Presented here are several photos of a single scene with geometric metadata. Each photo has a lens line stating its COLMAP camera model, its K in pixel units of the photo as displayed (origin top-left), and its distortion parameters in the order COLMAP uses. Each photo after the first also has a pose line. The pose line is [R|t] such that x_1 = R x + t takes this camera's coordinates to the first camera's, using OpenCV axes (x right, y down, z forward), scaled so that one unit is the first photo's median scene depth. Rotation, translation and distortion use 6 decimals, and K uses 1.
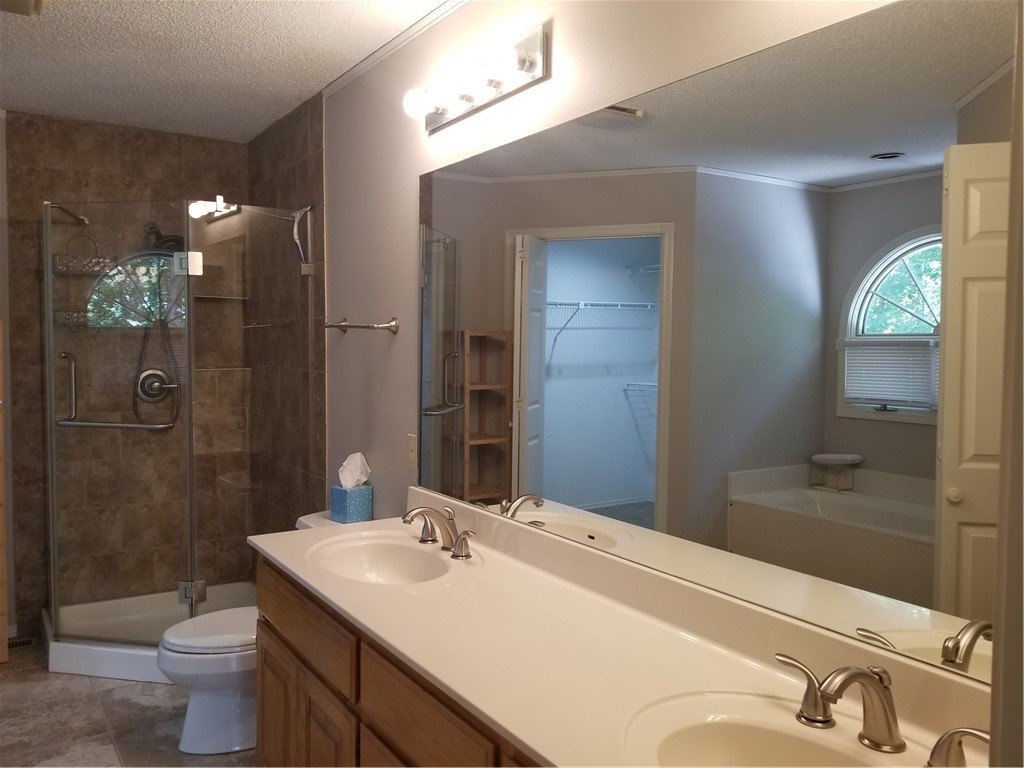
lens RADIAL K [[795.5, 0, 512.9], [0, 795.5, 381.4], [0, 0, 1]] dist [0.091491, -0.141994]
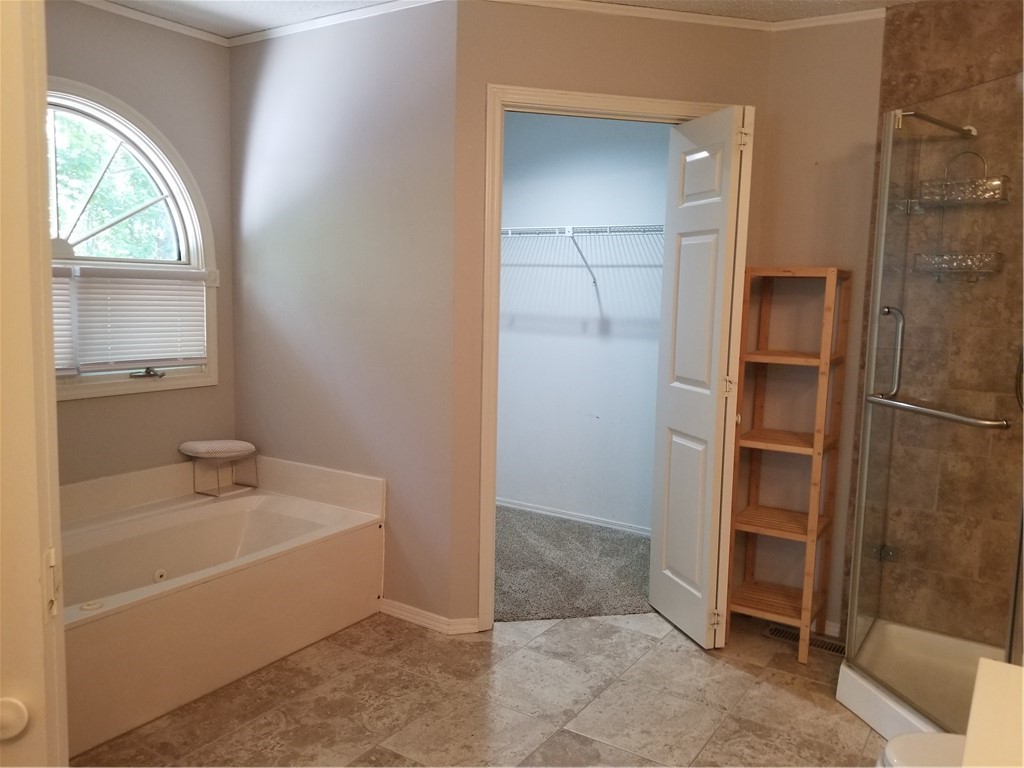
lens RADIAL K [[795.5, 0, 518.1], [0, 795.5, 381.3], [0, 0, 1]] dist [0.091491, -0.141994]
pose [[0.374097, 0.109181, -0.920940, 0.020383], [-0.060272, 0.993809, 0.093336, -0.014960], [0.925429, 0.020590, 0.378361, 0.339731]]
